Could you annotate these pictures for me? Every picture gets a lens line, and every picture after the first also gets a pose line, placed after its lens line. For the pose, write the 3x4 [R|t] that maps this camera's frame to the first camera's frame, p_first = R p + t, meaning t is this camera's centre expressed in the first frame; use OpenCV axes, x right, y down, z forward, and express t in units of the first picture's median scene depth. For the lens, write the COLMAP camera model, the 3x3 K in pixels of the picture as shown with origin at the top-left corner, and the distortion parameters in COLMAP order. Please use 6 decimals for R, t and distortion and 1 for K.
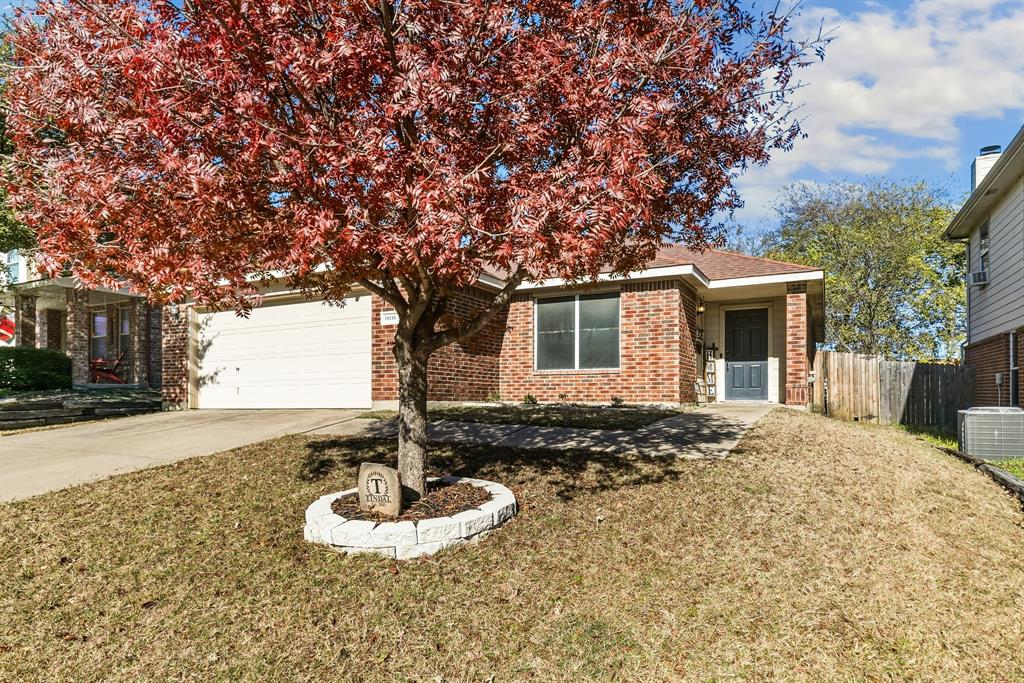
lens RADIAL K [[587.5, 0, 512.7], [0, 587.5, 341.6], [0, 0, 1]] dist [0.006761, -0.002084]
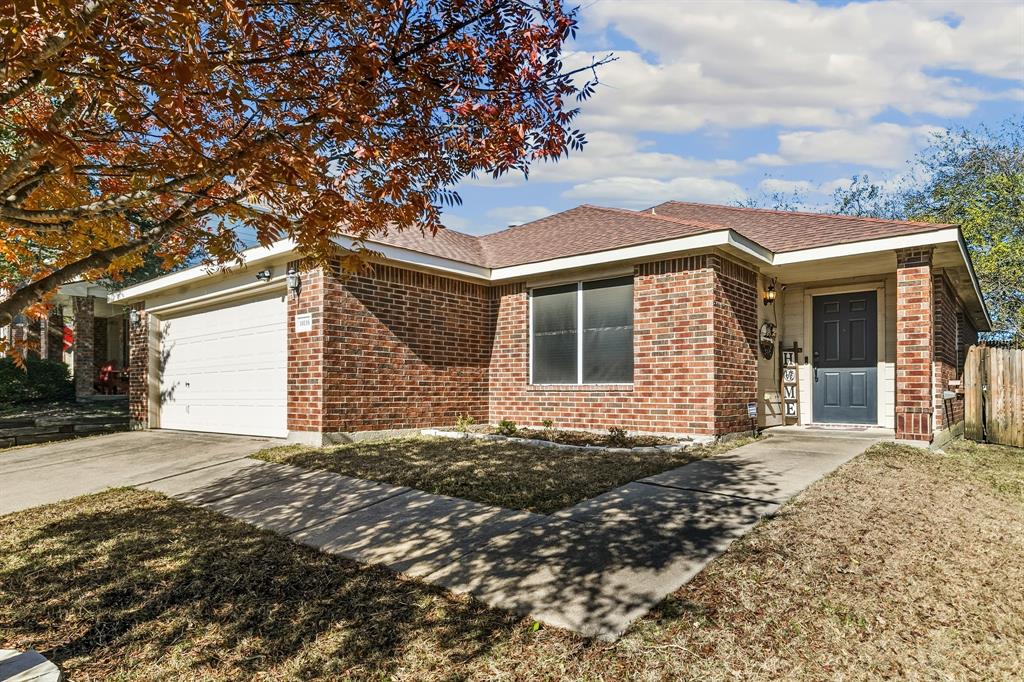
lens RADIAL K [[587.5, 0, 511.4], [0, 587.5, 343.0], [0, 0, 1]] dist [0.006761, -0.002084]
pose [[0.976373, -0.018004, -0.215342, 0.186660], [0.021637, 0.999660, 0.014525, -0.016580], [0.215007, -0.018841, 0.976431, 0.267560]]
